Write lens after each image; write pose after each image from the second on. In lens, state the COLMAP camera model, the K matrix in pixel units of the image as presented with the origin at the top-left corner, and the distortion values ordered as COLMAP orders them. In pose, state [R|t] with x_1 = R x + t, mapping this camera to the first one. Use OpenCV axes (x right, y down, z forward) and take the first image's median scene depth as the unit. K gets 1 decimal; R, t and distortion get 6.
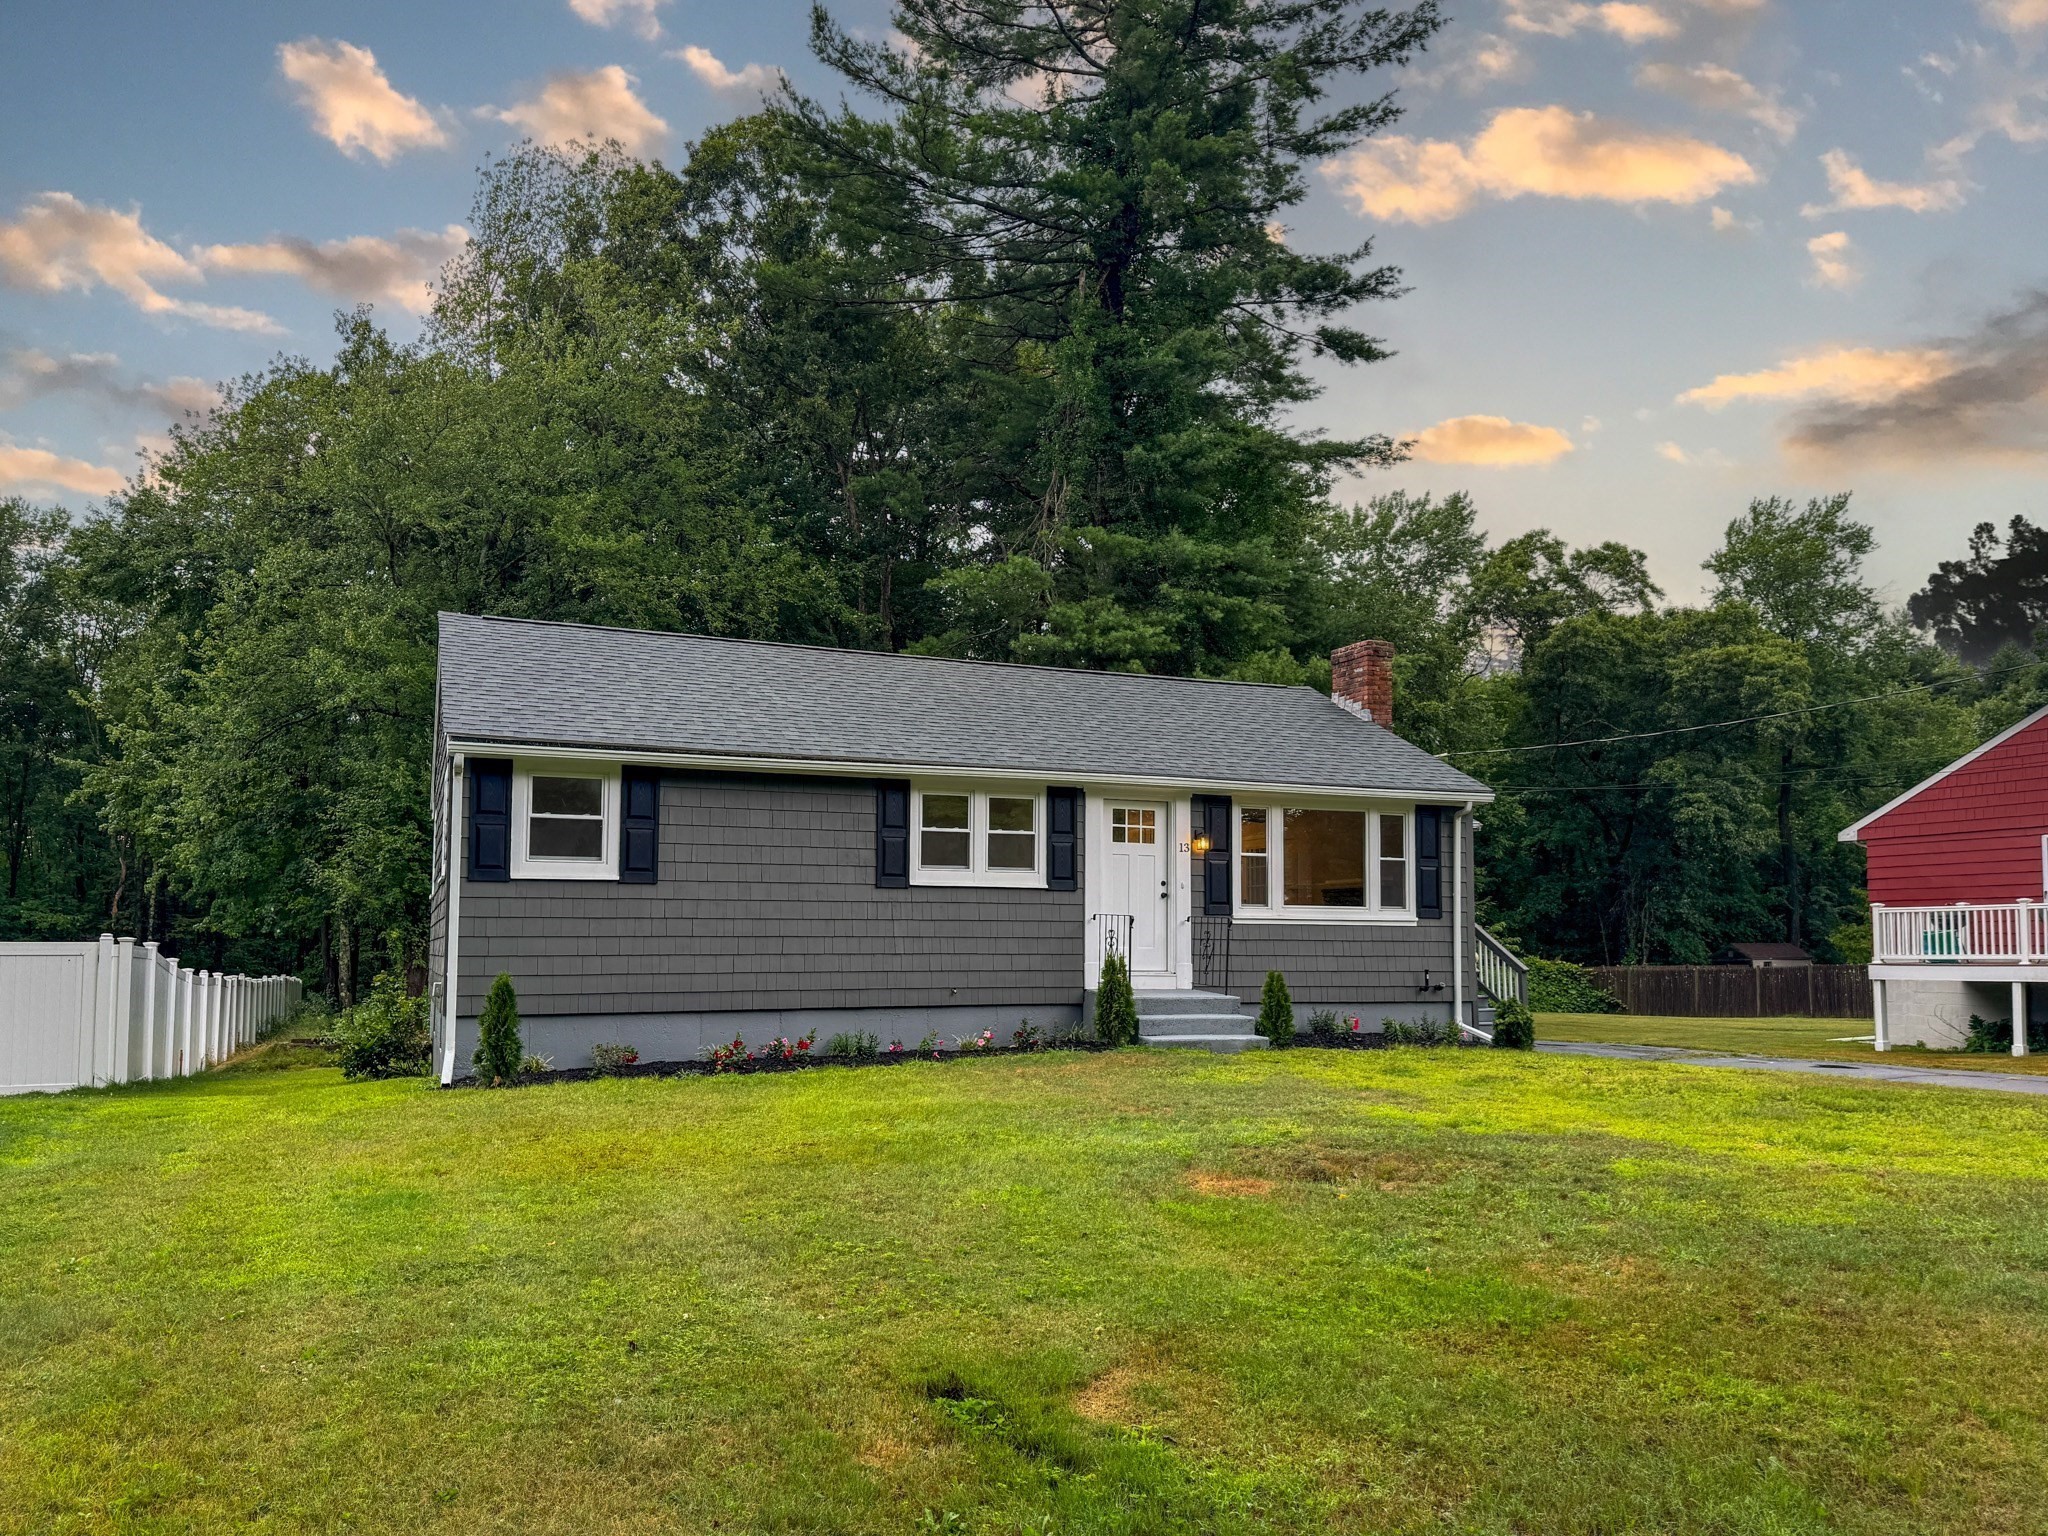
lens RADIAL K [[1451.3, 0, 1082.2], [0, 1451.3, 761.7], [0, 0, 1]] dist [0.103083, -0.133236]
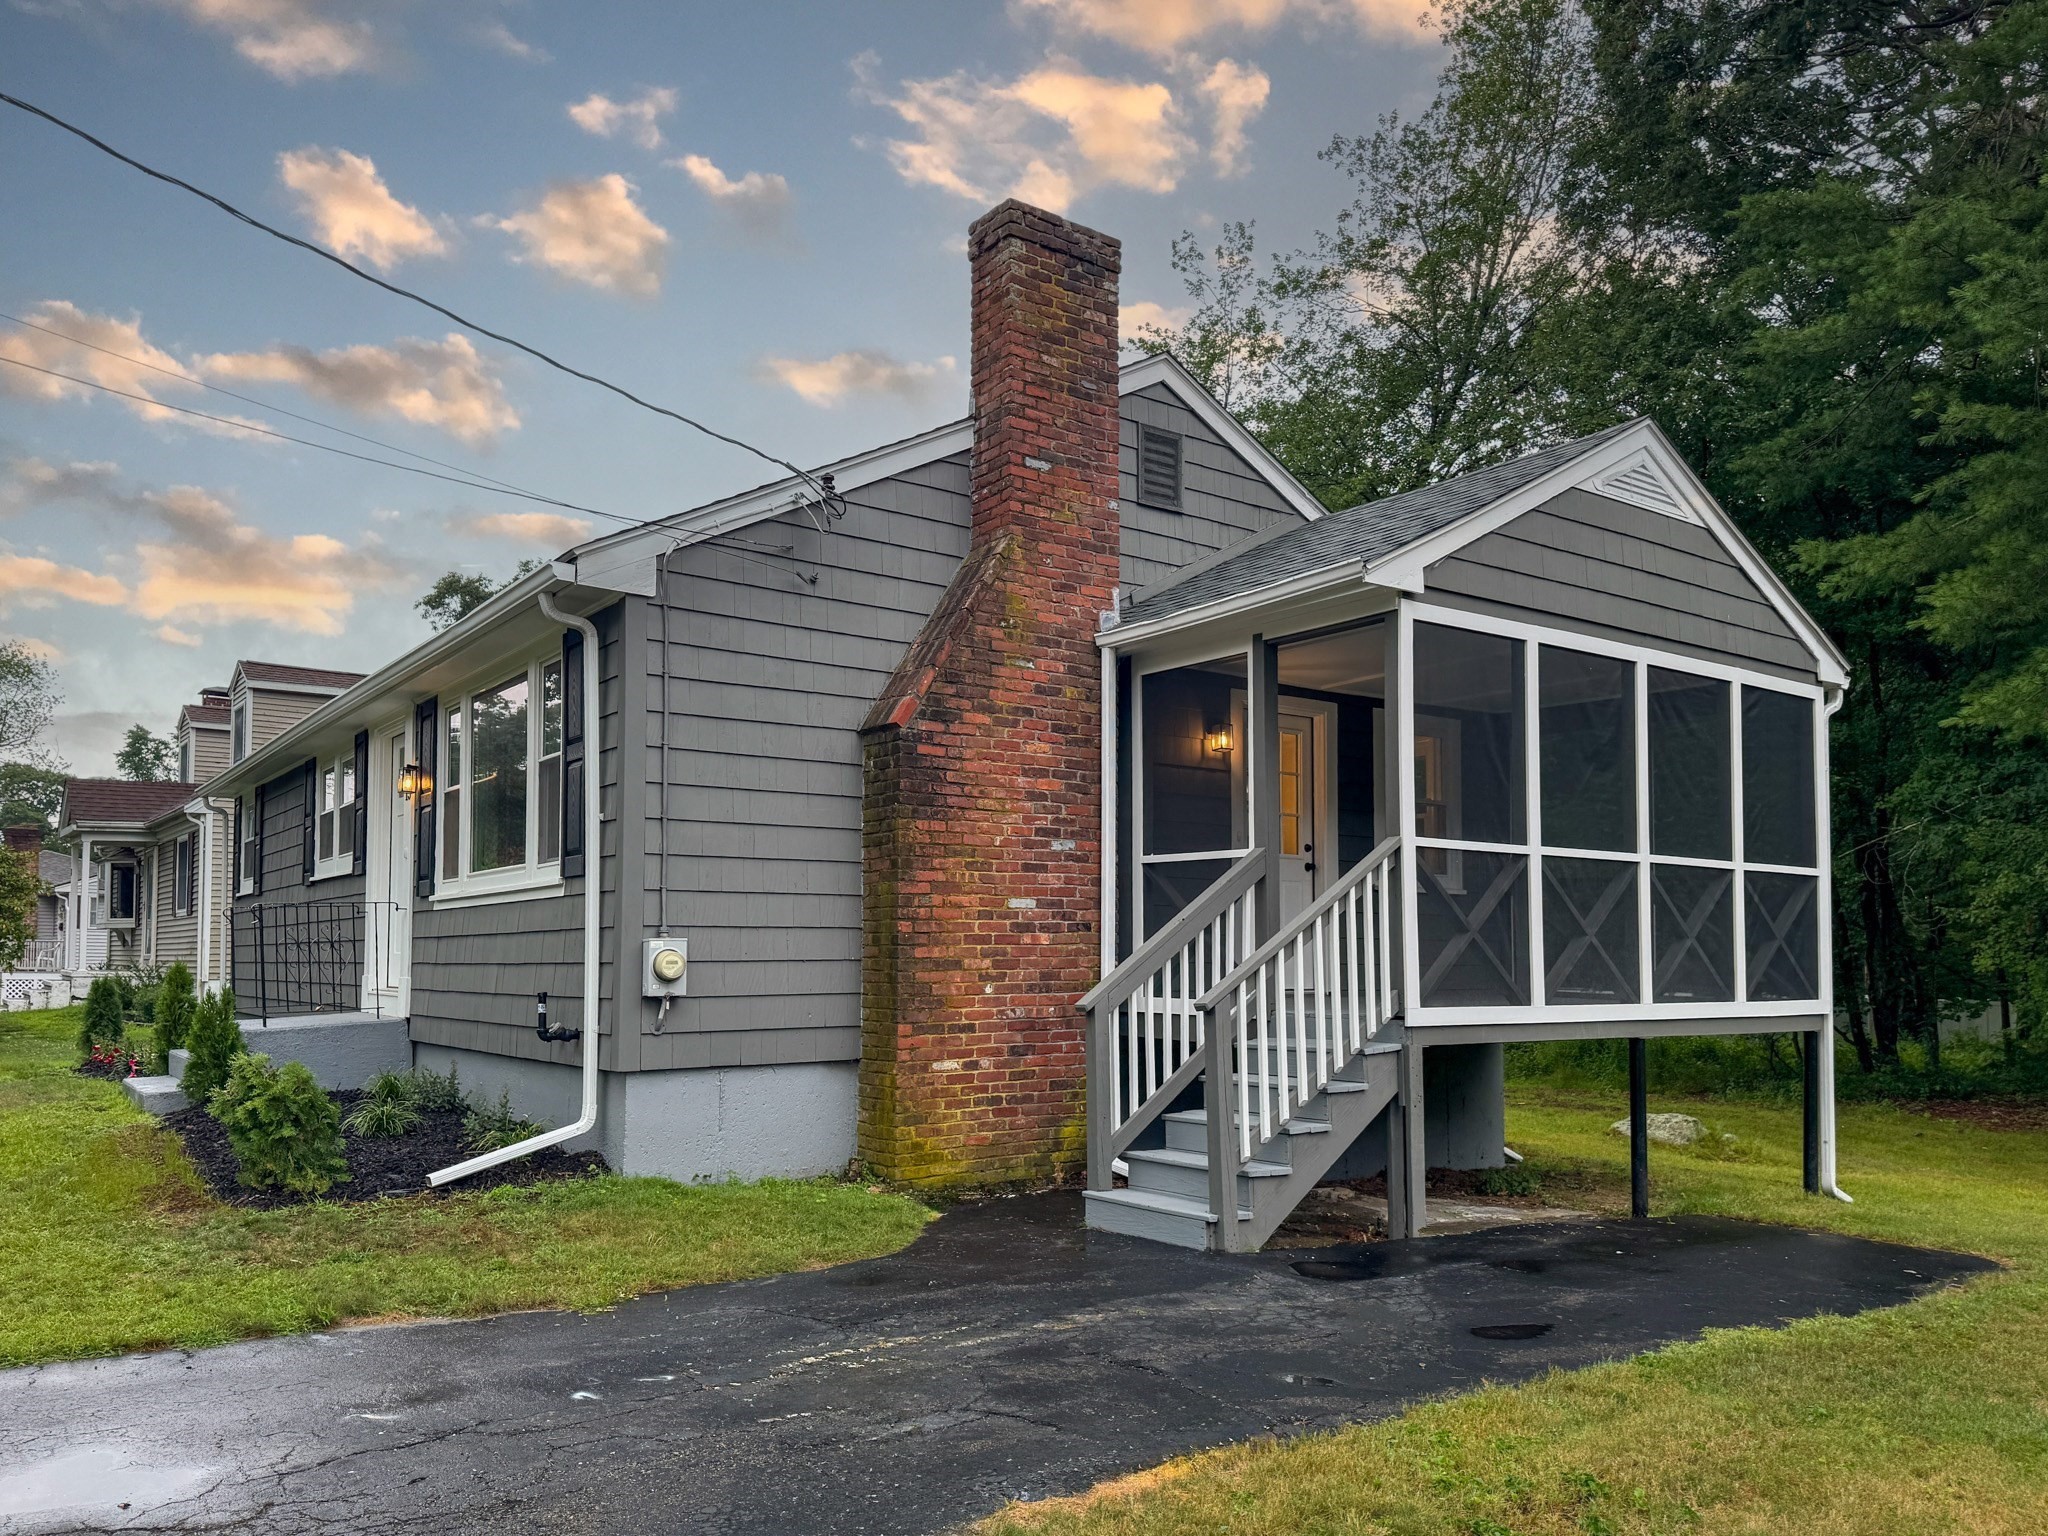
lens RADIAL K [[1451.3, 0, 1082.2], [0, 1451.3, 761.7], [0, 0, 1]] dist [0.103083, -0.133236]
pose [[0.253703, -0.125192, -0.959146, 0.775417], [0.140679, 0.985821, -0.091463, 0.148489], [0.956998, -0.111728, 0.267717, 1.134978]]
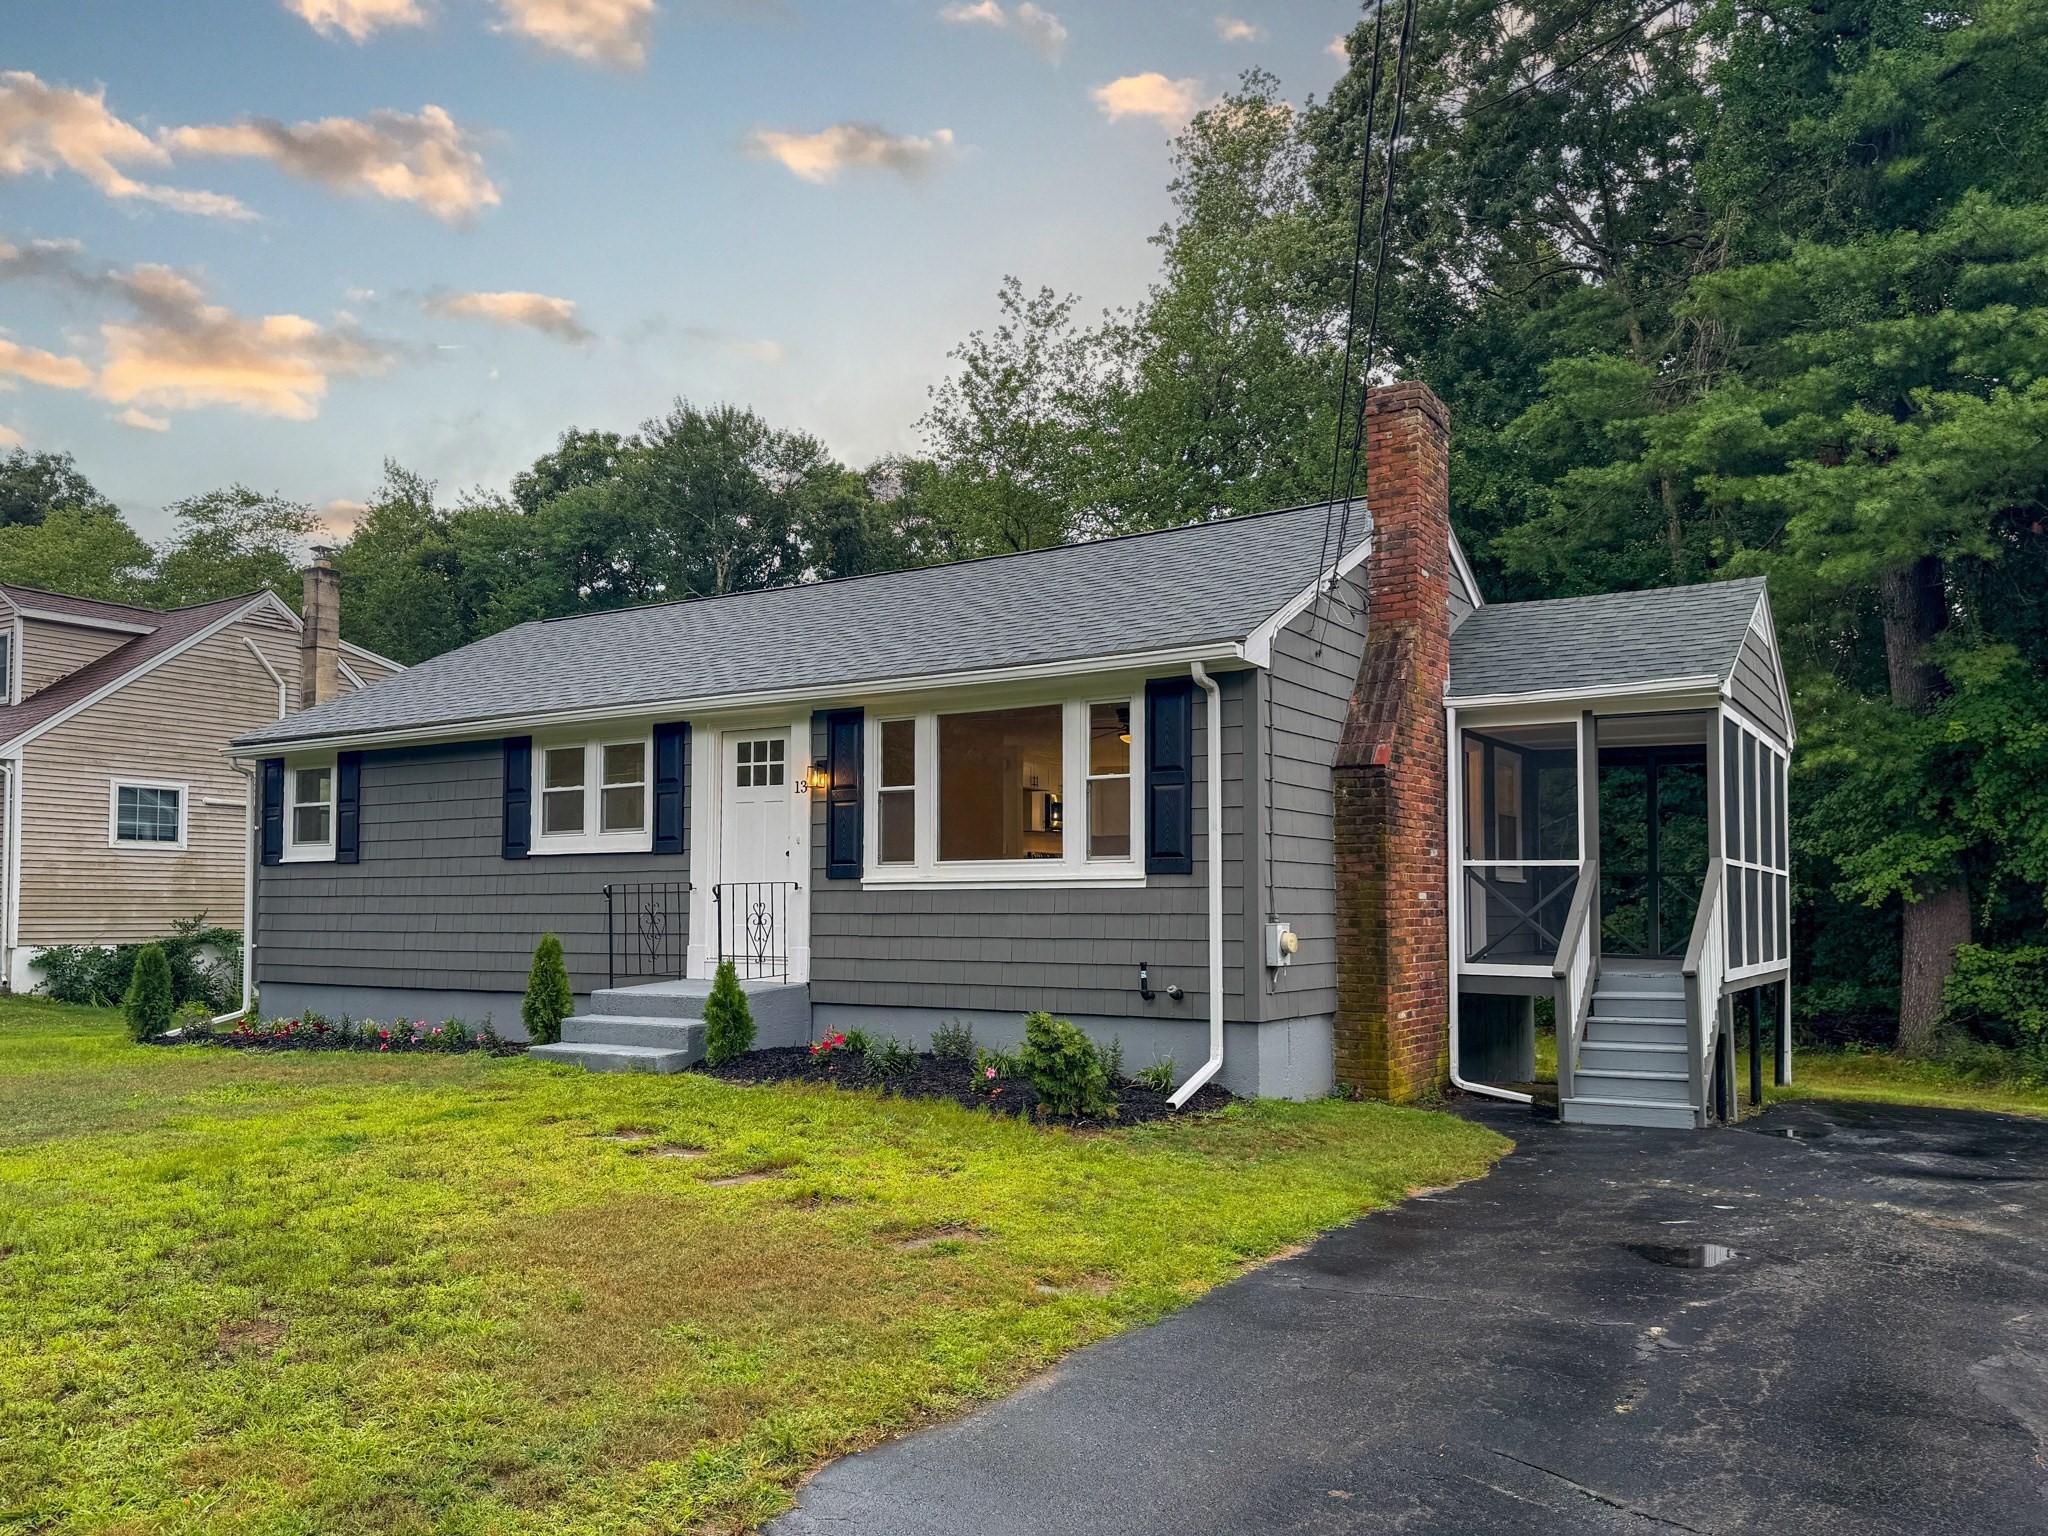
lens RADIAL K [[1451.3, 0, 1082.2], [0, 1451.3, 761.7], [0, 0, 1]] dist [0.103083, -0.133236]
pose [[0.585733, -0.077510, -0.806789, 0.750395], [0.114540, 0.993343, -0.012276, 0.073178], [0.802370, -0.085219, 0.590712, 0.703076]]
